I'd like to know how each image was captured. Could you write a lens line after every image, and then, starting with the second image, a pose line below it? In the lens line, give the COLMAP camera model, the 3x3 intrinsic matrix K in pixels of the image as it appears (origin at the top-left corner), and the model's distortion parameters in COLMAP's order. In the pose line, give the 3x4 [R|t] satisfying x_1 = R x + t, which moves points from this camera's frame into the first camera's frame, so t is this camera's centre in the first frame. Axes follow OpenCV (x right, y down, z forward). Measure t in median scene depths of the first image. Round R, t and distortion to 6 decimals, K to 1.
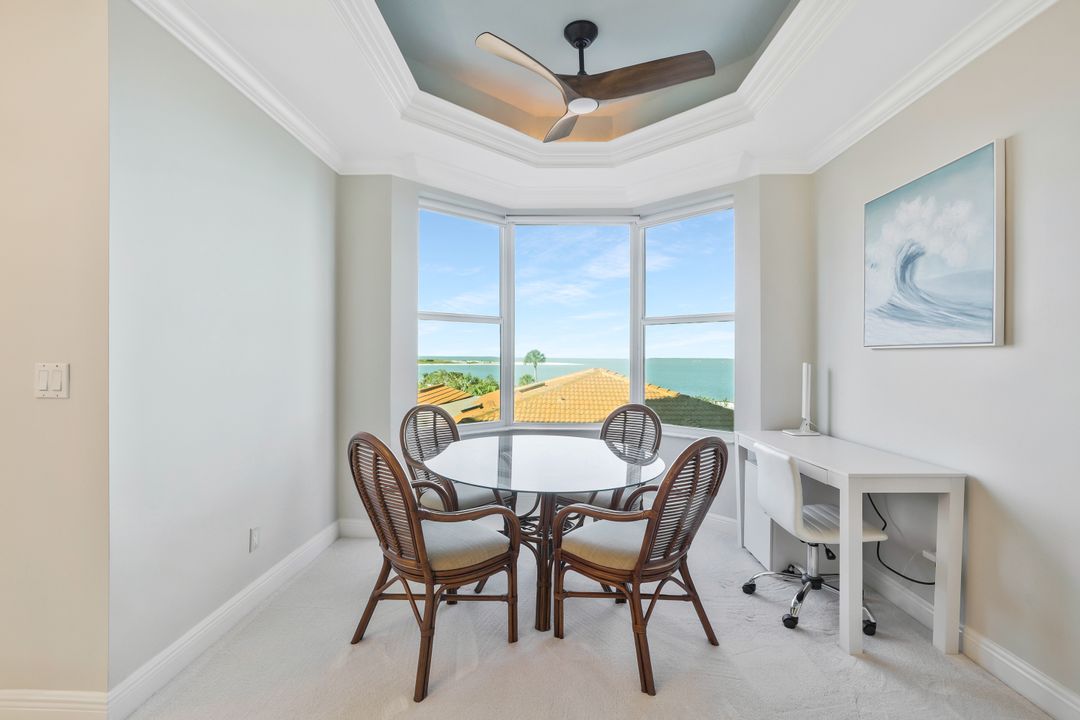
lens RADIAL K [[477.4, 0, 536.5], [0, 477.4, 356.6], [0, 0, 1]] dist [-0.014945, 0.003136]
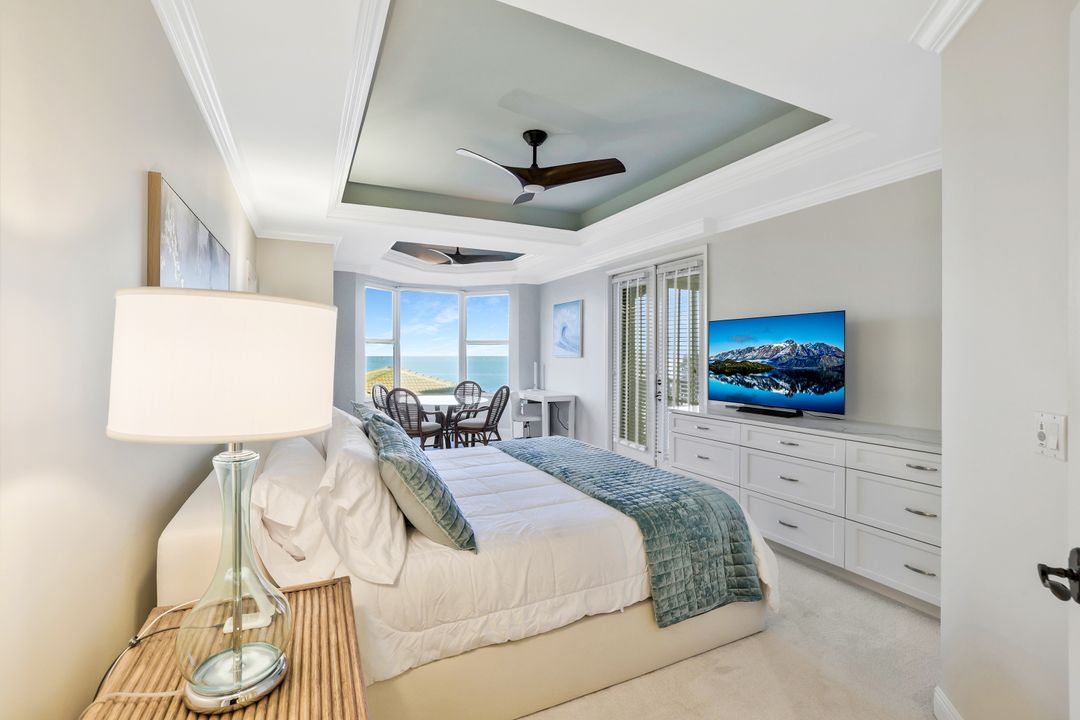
lens RADIAL K [[477.4, 0, 541.5], [0, 477.4, 356.4], [0, 0, 1]] dist [-0.014945, 0.003136]
pose [[0.888630, -0.007280, 0.458568, -0.815941], [0.007968, 0.999968, 0.000435, -0.029879], [-0.458556, 0.003268, 0.888659, -1.811756]]
